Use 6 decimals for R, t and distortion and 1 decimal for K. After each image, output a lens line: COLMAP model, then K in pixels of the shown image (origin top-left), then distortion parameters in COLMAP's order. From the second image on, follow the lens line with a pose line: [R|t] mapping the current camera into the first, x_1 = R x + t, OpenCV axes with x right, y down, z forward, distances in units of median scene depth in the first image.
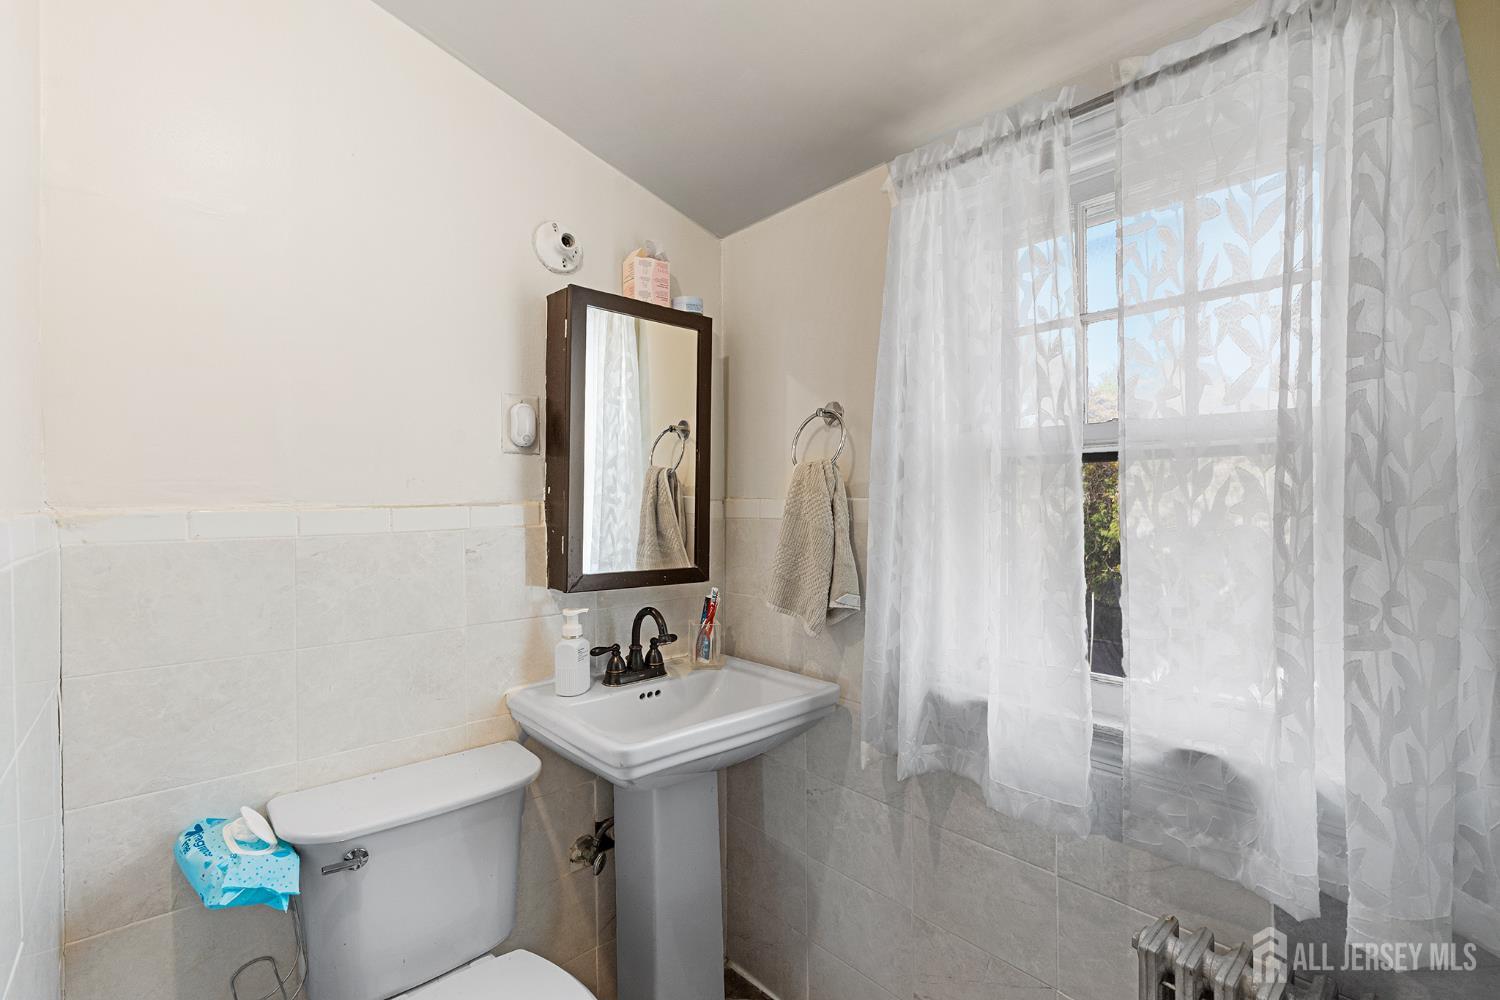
lens RADIAL K [[683.0, 0, 750.0], [0, 683.0, 500.0], [0, 0, 1]] dist [-0.003445, 0.000534]
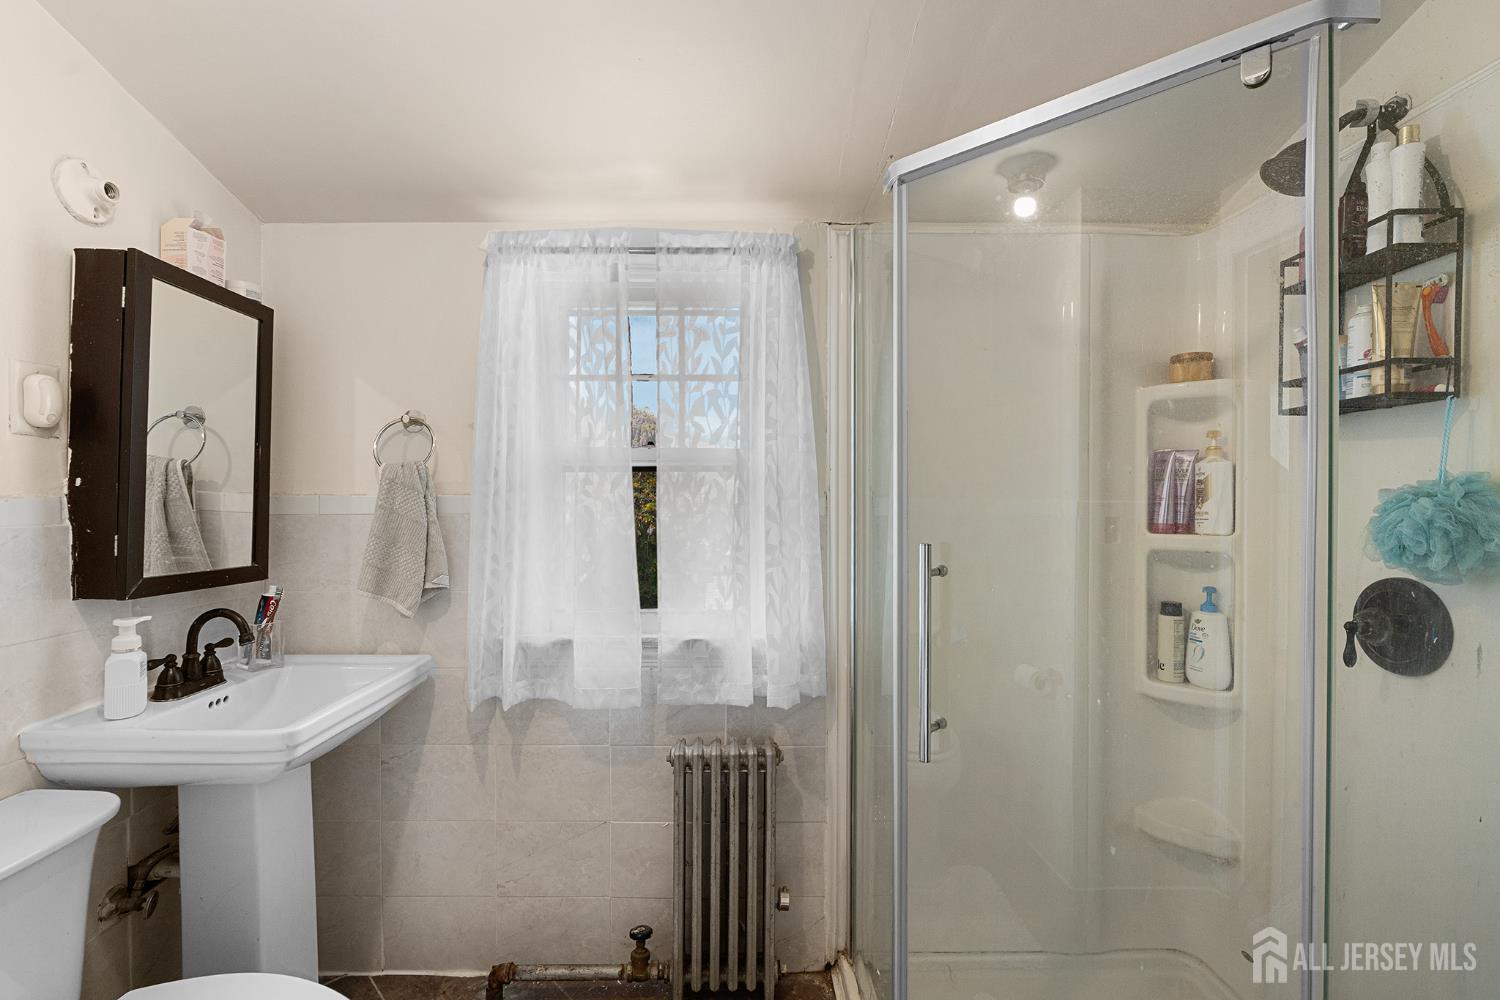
lens RADIAL K [[676.4, 0, 735.8], [0, 676.4, 507.2], [0, 0, 1]] dist [-0.003254, 0.000138]
pose [[0.654196, -0.003291, 0.756318, -0.404476], [-0.001402, 0.999984, 0.005564, 0.011771], [-0.756324, -0.004700, 0.654181, -0.152533]]
